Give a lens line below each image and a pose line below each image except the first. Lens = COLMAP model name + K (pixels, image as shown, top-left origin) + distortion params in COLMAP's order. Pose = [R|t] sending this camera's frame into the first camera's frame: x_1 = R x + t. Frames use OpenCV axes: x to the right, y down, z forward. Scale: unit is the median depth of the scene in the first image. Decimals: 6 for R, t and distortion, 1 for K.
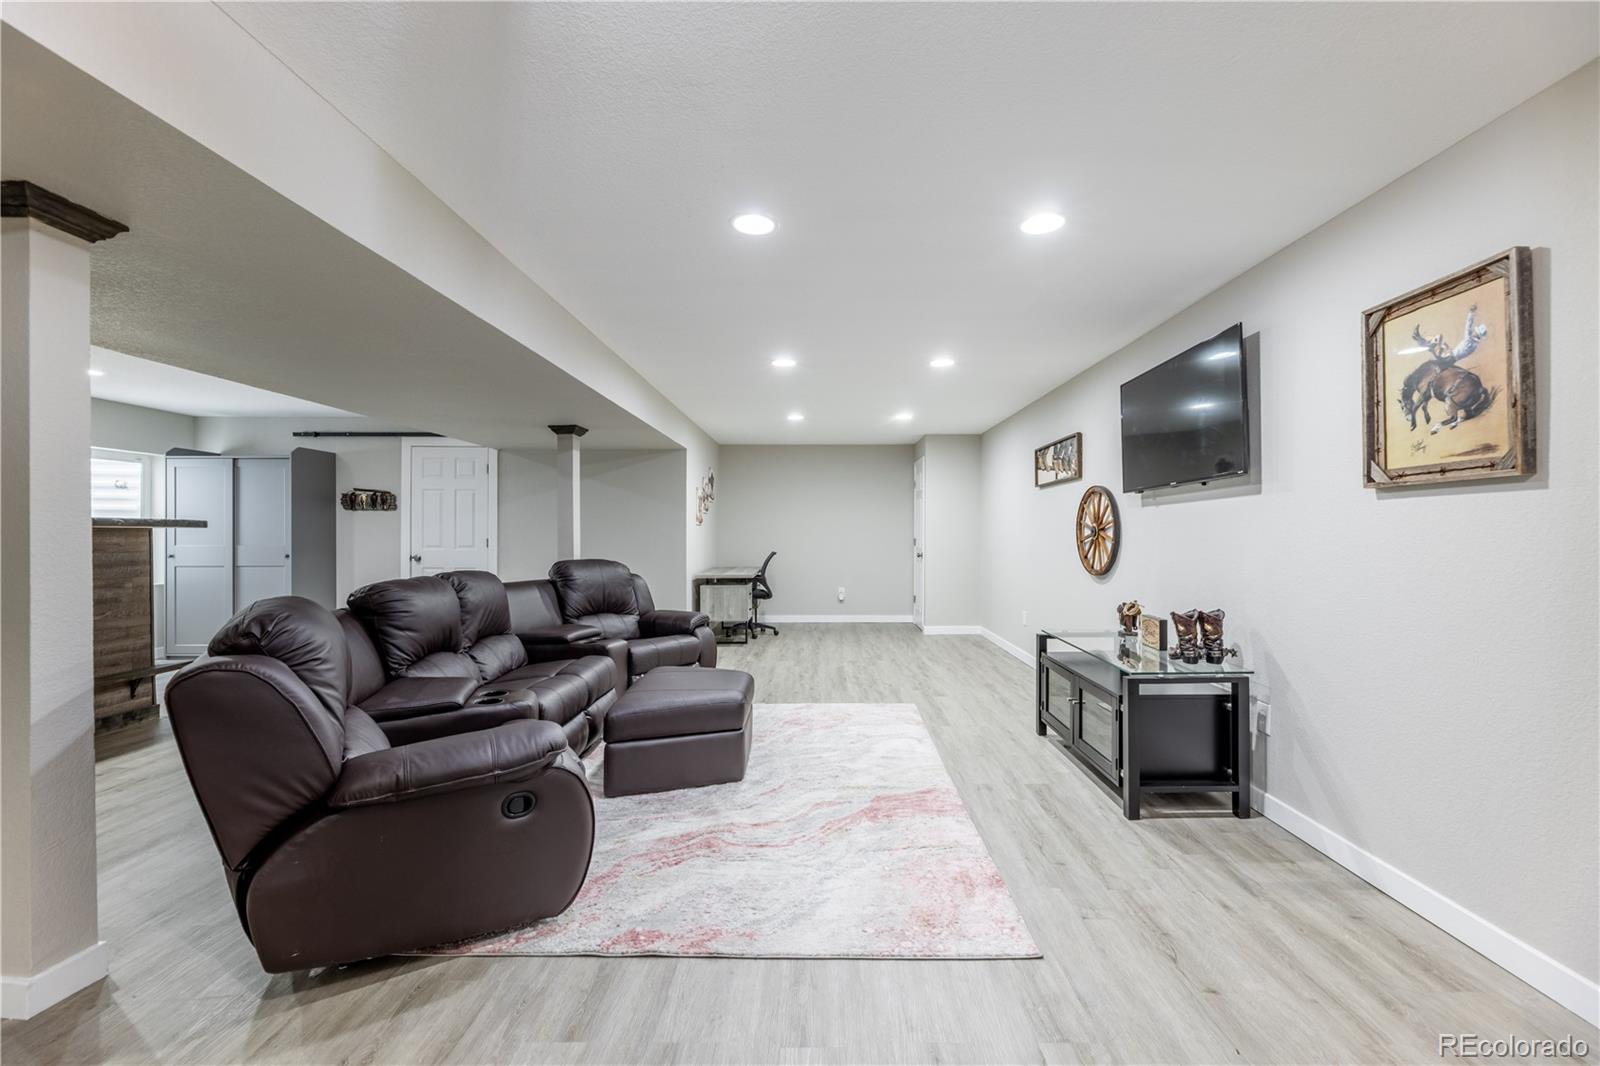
lens RADIAL K [[645.3, 0, 813.0], [0, 645.3, 529.5], [0, 0, 1]] dist [-0.000708, 0.000157]
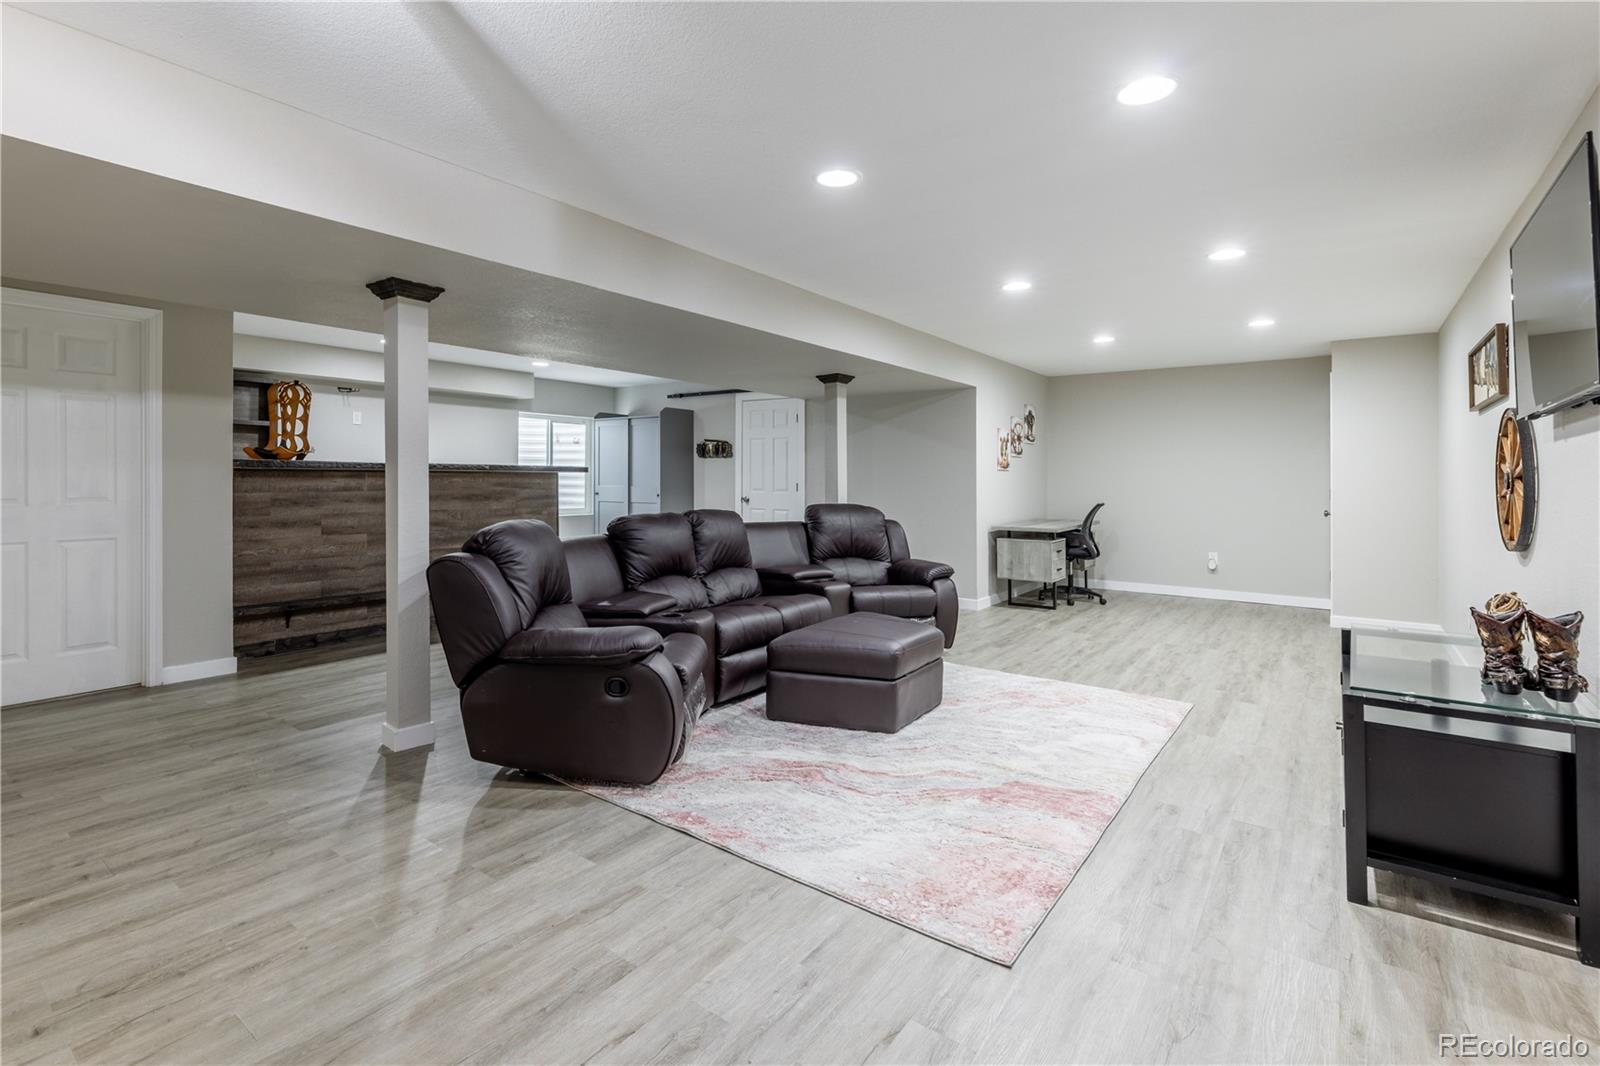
lens RADIAL K [[730.7, 0, 774.5], [0, 730.7, 473.6], [0, 0, 1]] dist [0.000559, 0.000201]
pose [[0.801415, 0.002706, -0.598102, 0.405257], [-0.003927, 0.999992, -0.000738, -0.001098], [0.598096, 0.002941, 0.801419, 0.009176]]
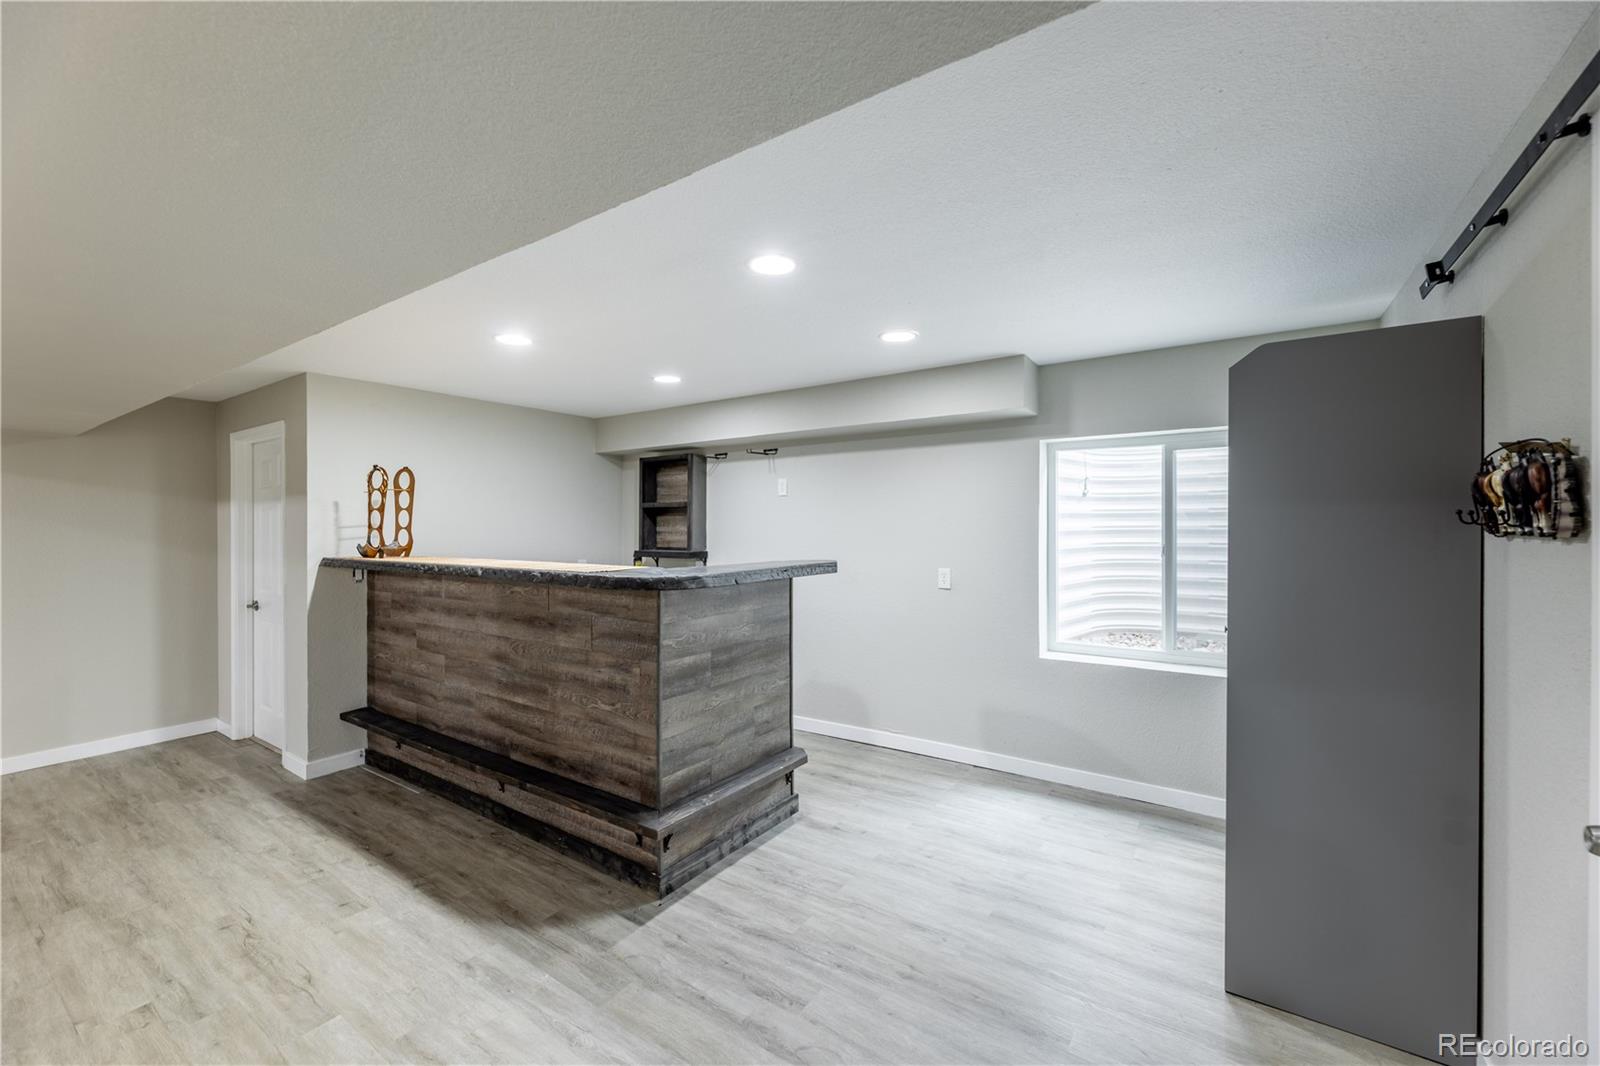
lens RADIAL K [[645.3, 0, 792.9], [0, 645.3, 533.0], [0, 0, 1]] dist [-0.000708, 0.000157]
pose [[-0.555676, 0.009009, -0.831350, -0.786971], [0.008978, 0.999948, 0.004835, -0.072208], [0.831351, -0.004777, -0.555728, 1.948540]]
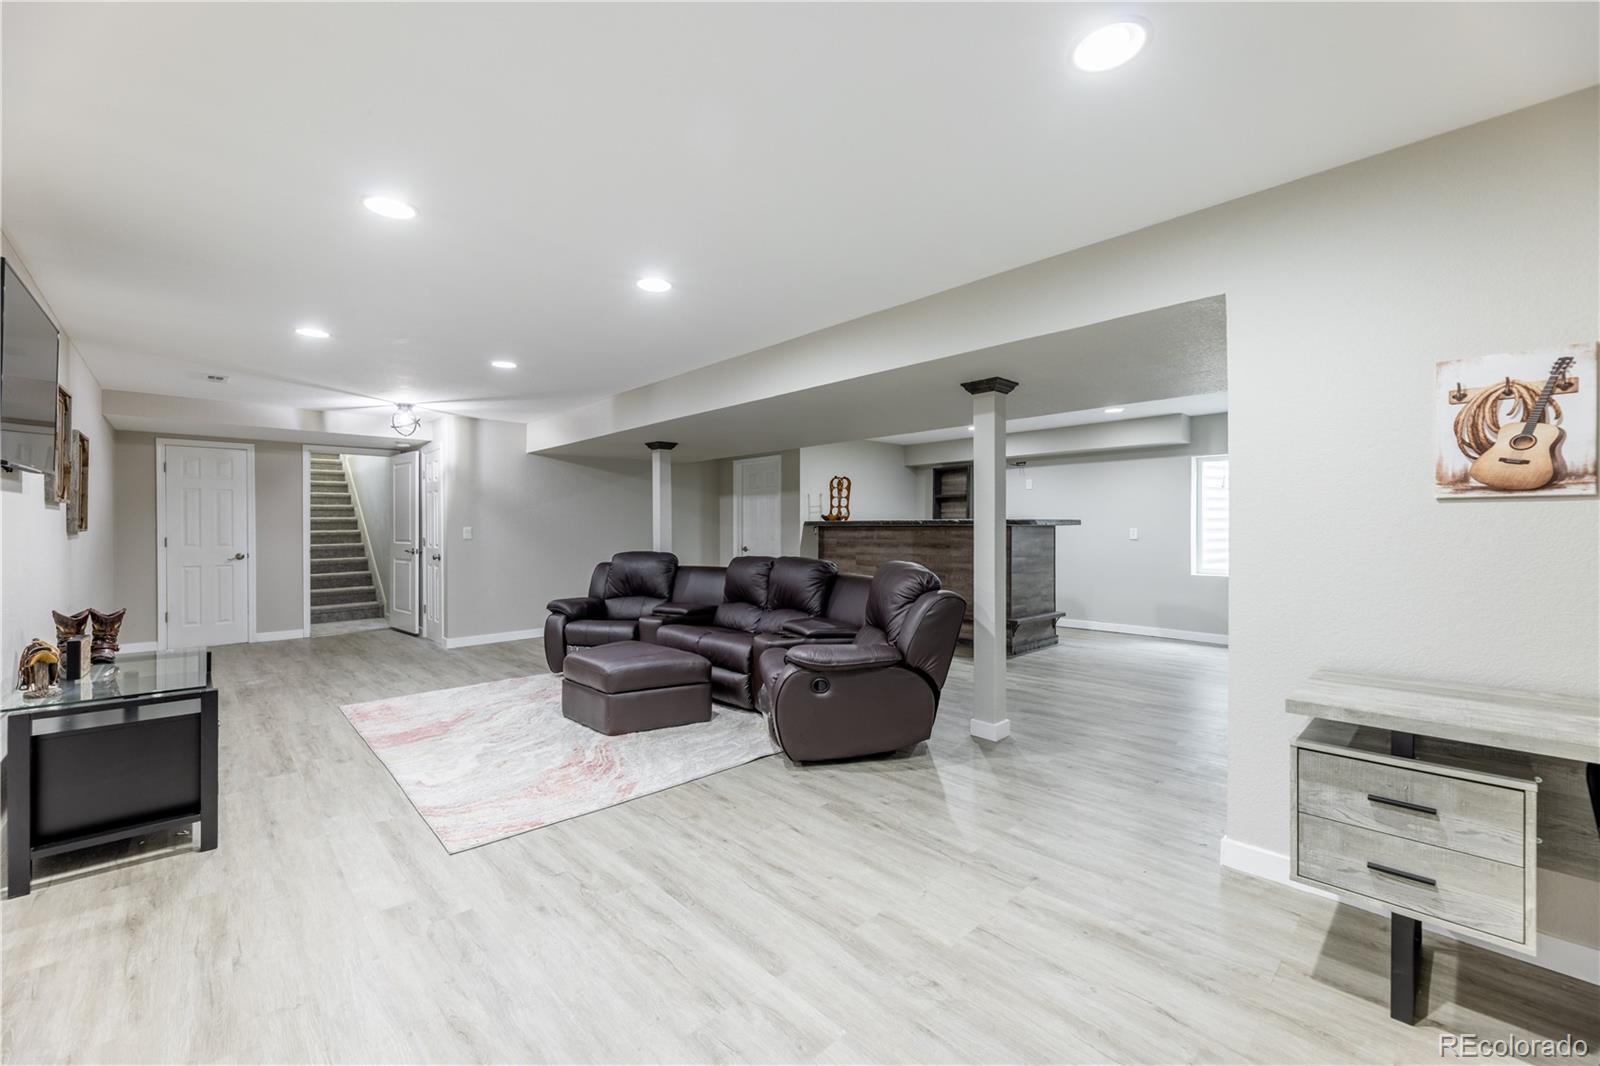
lens RADIAL K [[645.3, 0, 798.2], [0, 645.3, 532.1], [0, 0, 1]] dist [-0.000708, 0.000157]
pose [[-0.717080, 0.006973, -0.696956, 0.469793], [0.007023, 0.999971, 0.002779, 0.007944], [0.696956, -0.002902, -0.717108, 2.310507]]
